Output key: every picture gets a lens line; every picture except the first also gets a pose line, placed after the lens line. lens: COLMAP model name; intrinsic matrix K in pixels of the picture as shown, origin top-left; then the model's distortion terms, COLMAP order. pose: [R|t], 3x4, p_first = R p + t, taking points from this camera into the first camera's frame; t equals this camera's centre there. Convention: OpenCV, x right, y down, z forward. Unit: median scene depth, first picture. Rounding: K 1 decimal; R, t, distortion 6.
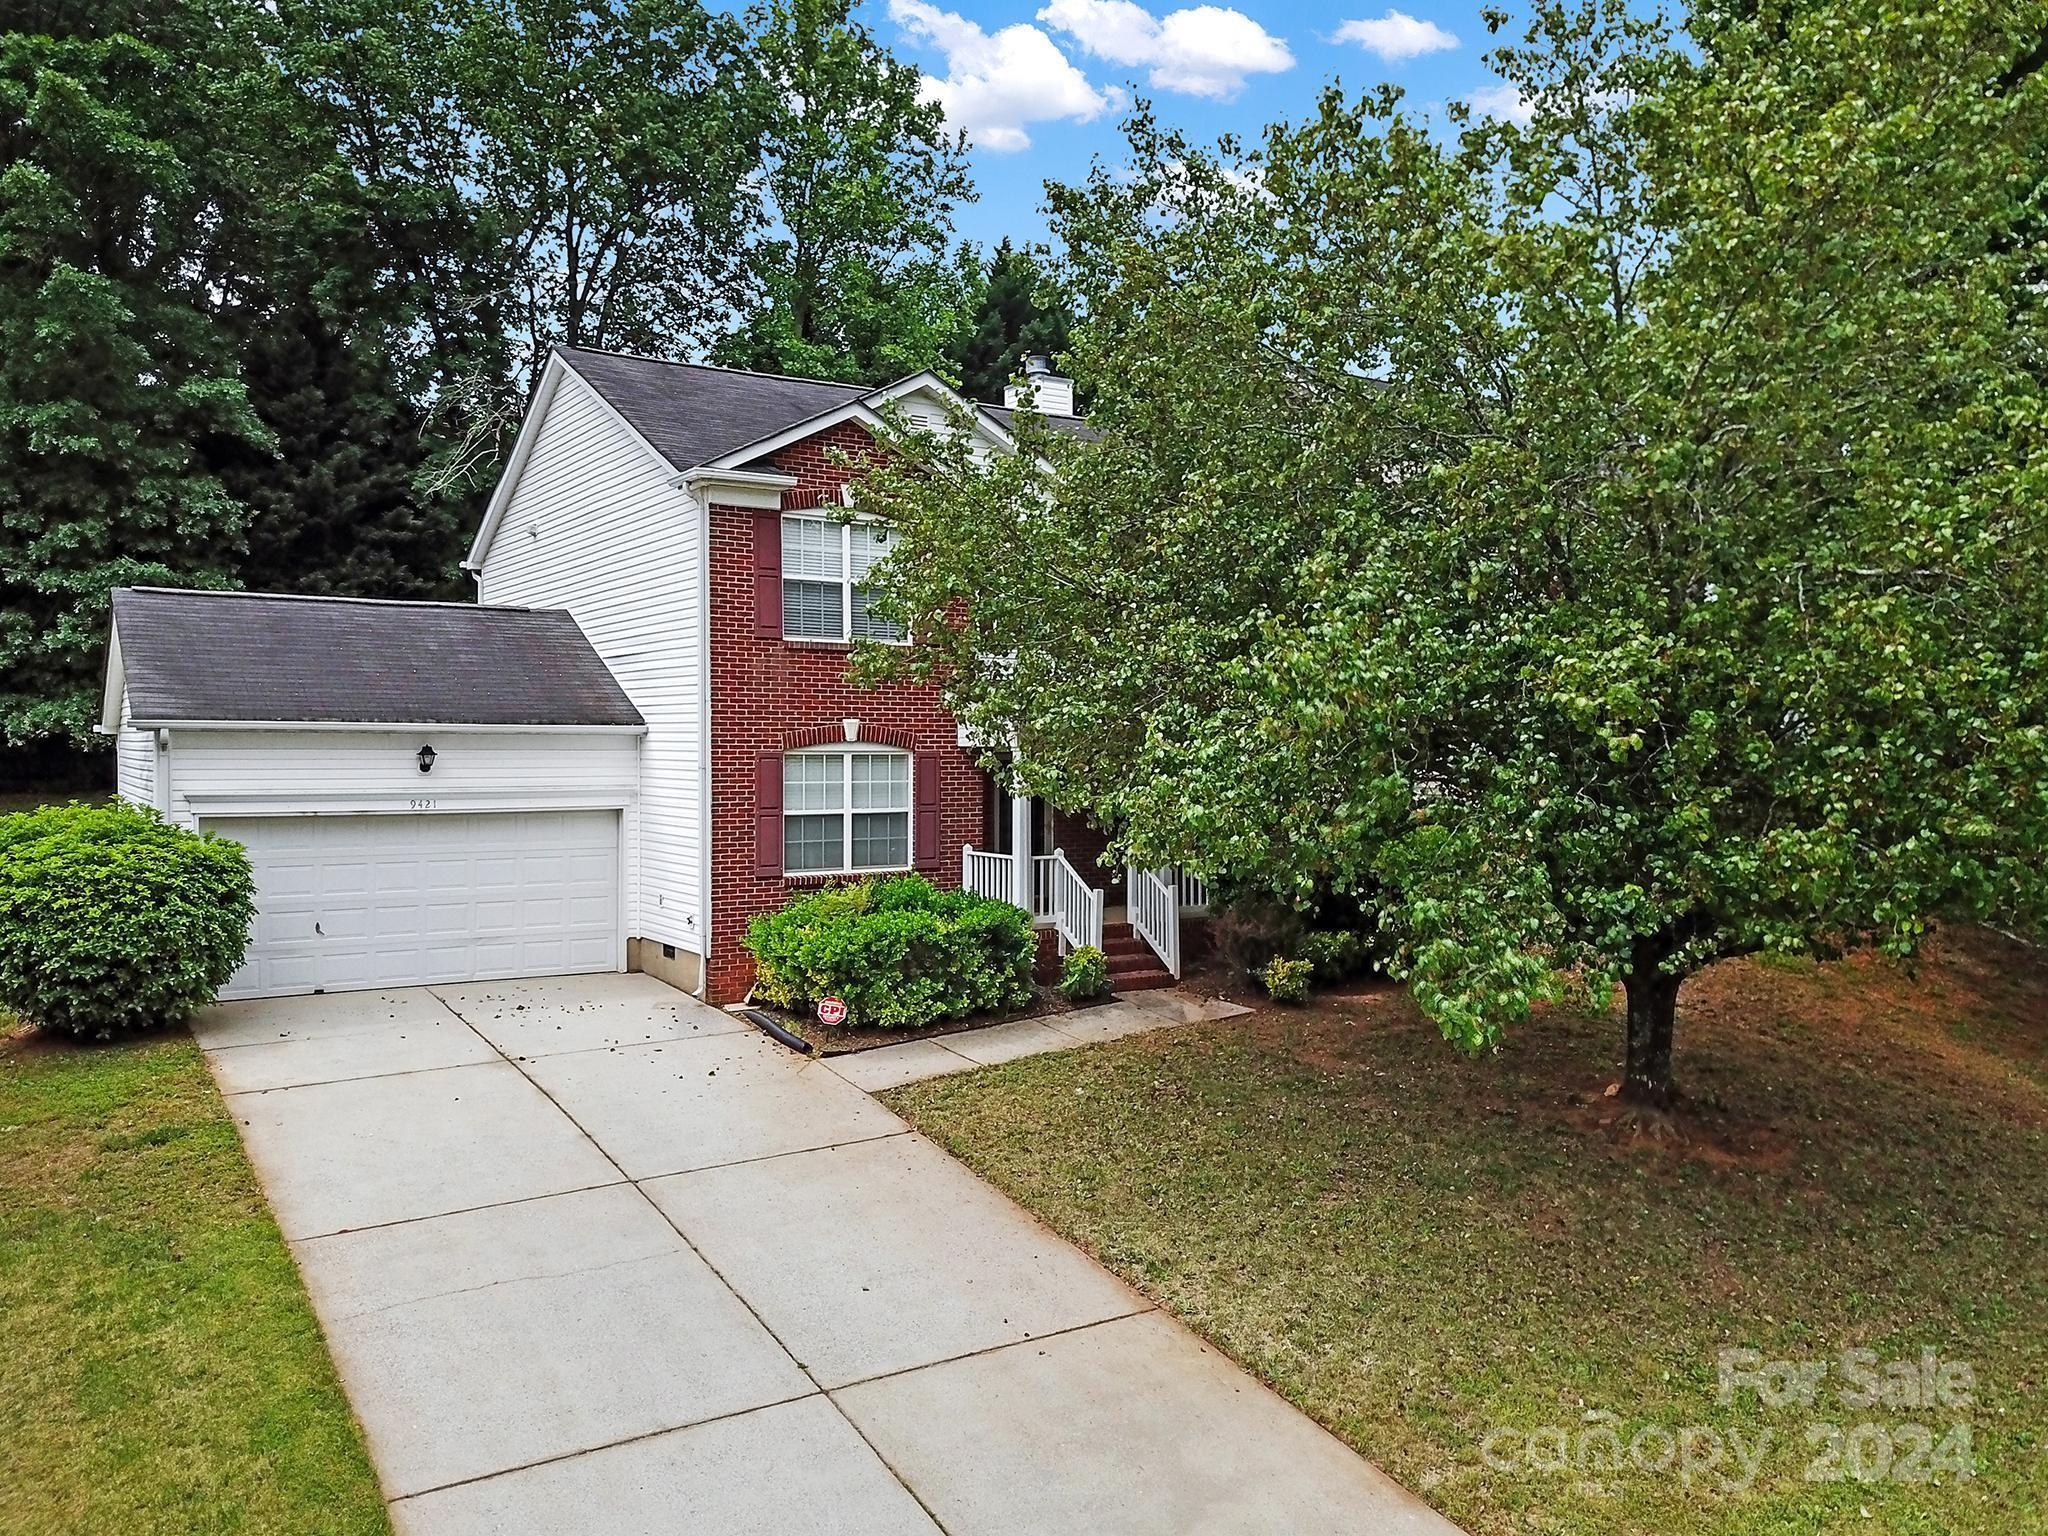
lens RADIAL K [[1562.5, 0, 1024.0], [0, 1562.5, 768.0], [0, 0, 1]] dist [0.026467, -0.063962]
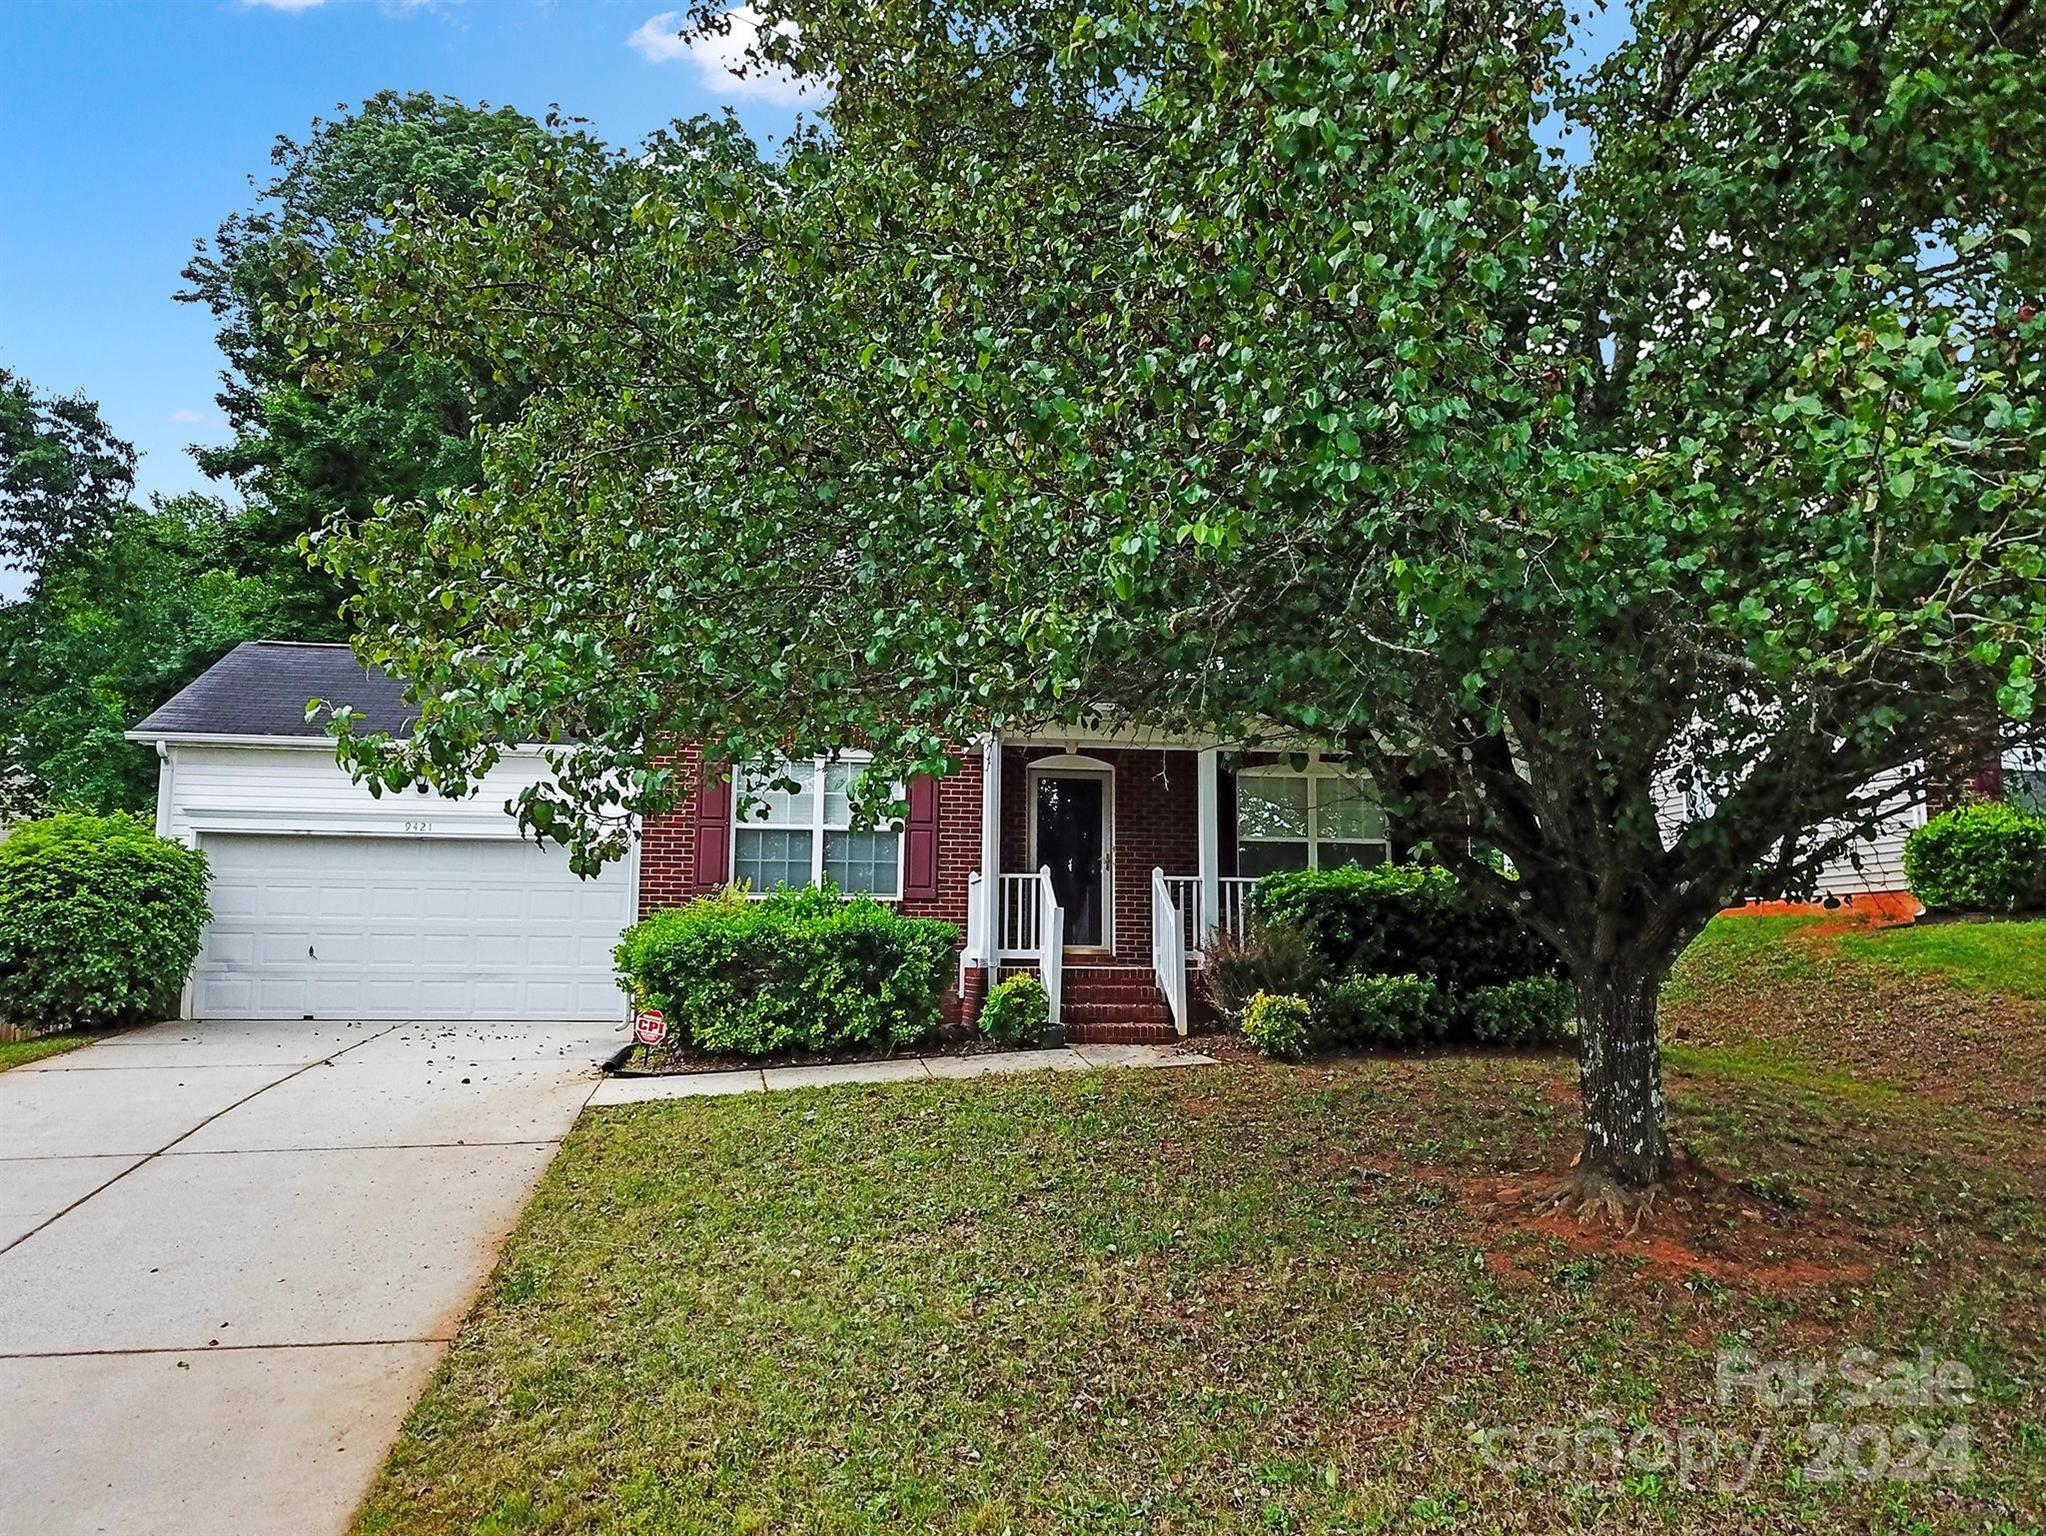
lens RADIAL K [[1561.0, 0, 1023.0], [0, 1561.0, 768.0], [0, 0, 1]] dist [0.026467, -0.063962]
pose [[0.918686, -0.040862, -0.392869, 0.372513], [-0.011513, 0.991442, -0.130042, 0.119797], [0.394820, 0.123991, 0.910353, 0.297630]]
